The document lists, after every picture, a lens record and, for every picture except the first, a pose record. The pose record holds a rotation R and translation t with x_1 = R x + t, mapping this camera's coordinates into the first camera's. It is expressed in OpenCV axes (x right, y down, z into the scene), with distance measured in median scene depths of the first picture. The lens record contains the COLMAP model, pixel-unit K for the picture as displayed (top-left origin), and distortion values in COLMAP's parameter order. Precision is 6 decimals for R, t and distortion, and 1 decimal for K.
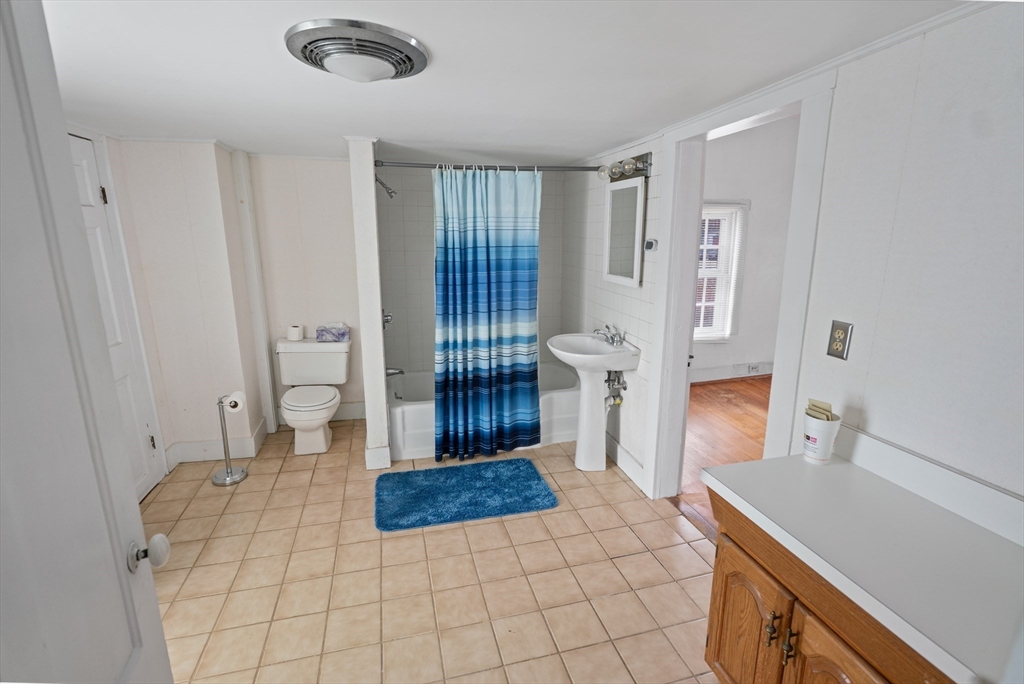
lens RADIAL K [[467.4, 0, 512.0], [0, 467.4, 342.0], [0, 0, 1]] dist [-0.000208, -0.000104]
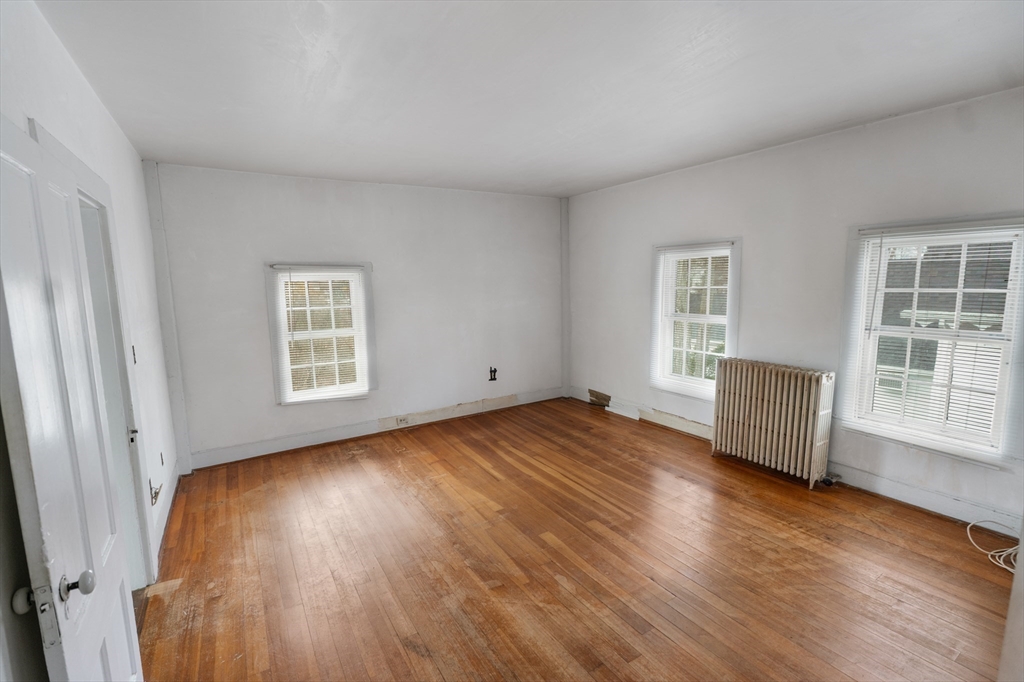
lens RADIAL K [[467.4, 0, 512.0], [0, 467.4, 341.0], [0, 0, 1]] dist [-0.000208, -0.000104]
pose [[0.959388, -0.048644, 0.277863, 0.590190], [0.078006, 0.992358, -0.095606, -0.000001], [-0.271089, 0.113398, 0.955851, -0.092909]]
